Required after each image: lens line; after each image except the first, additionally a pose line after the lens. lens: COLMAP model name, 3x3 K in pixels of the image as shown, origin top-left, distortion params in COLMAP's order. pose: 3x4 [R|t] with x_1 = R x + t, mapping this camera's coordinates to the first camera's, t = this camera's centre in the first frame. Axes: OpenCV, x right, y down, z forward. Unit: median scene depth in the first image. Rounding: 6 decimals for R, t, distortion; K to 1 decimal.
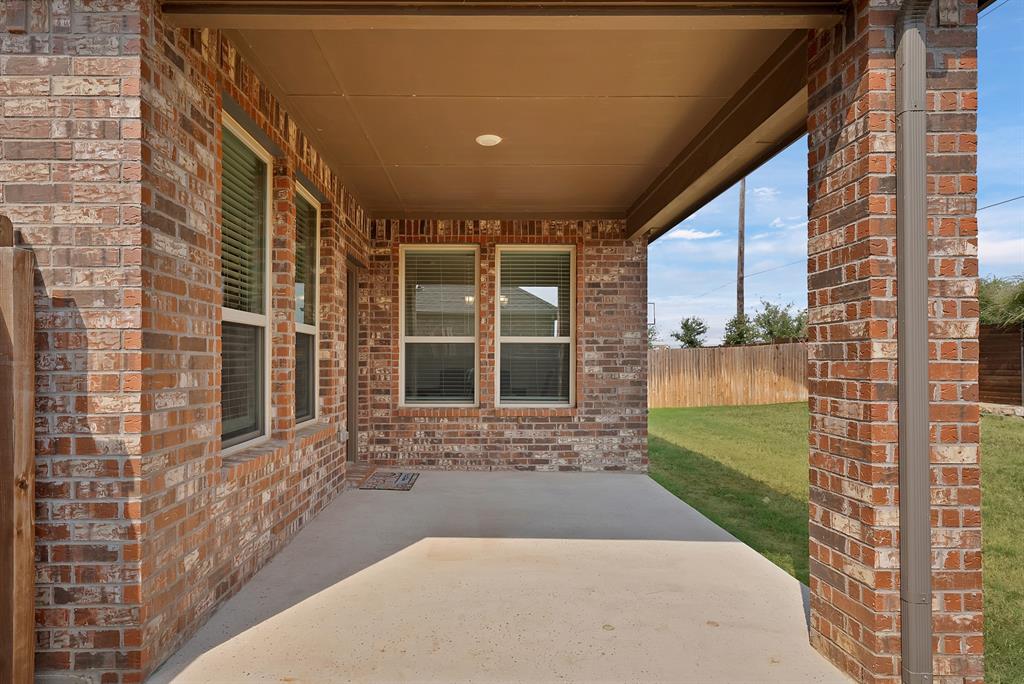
lens RADIAL K [[563.4, 0, 510.7], [0, 563.4, 352.2], [0, 0, 1]] dist [0.003896, 0.000265]
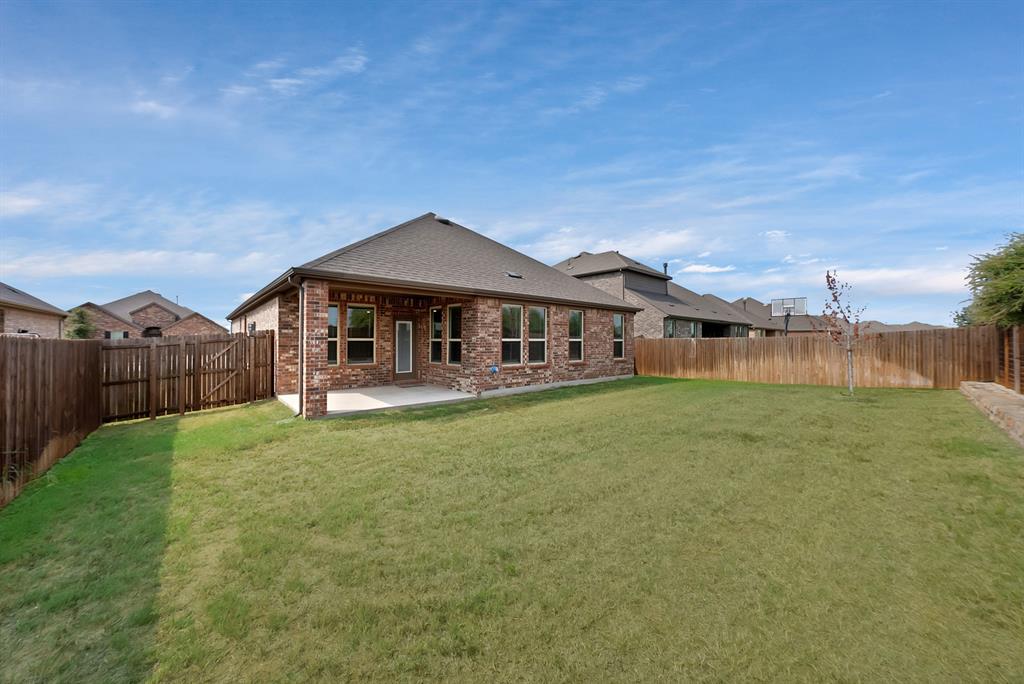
lens RADIAL K [[370.5, 0, 512.8], [0, 370.5, 336.7], [0, 0, 1]] dist [-0.022002, 0.002811]
pose [[0.650807, -0.006734, -0.759213, 1.549502], [0.010829, 0.999941, 0.000414, -0.035848], [0.759166, -0.008491, 0.650842, 0.082020]]
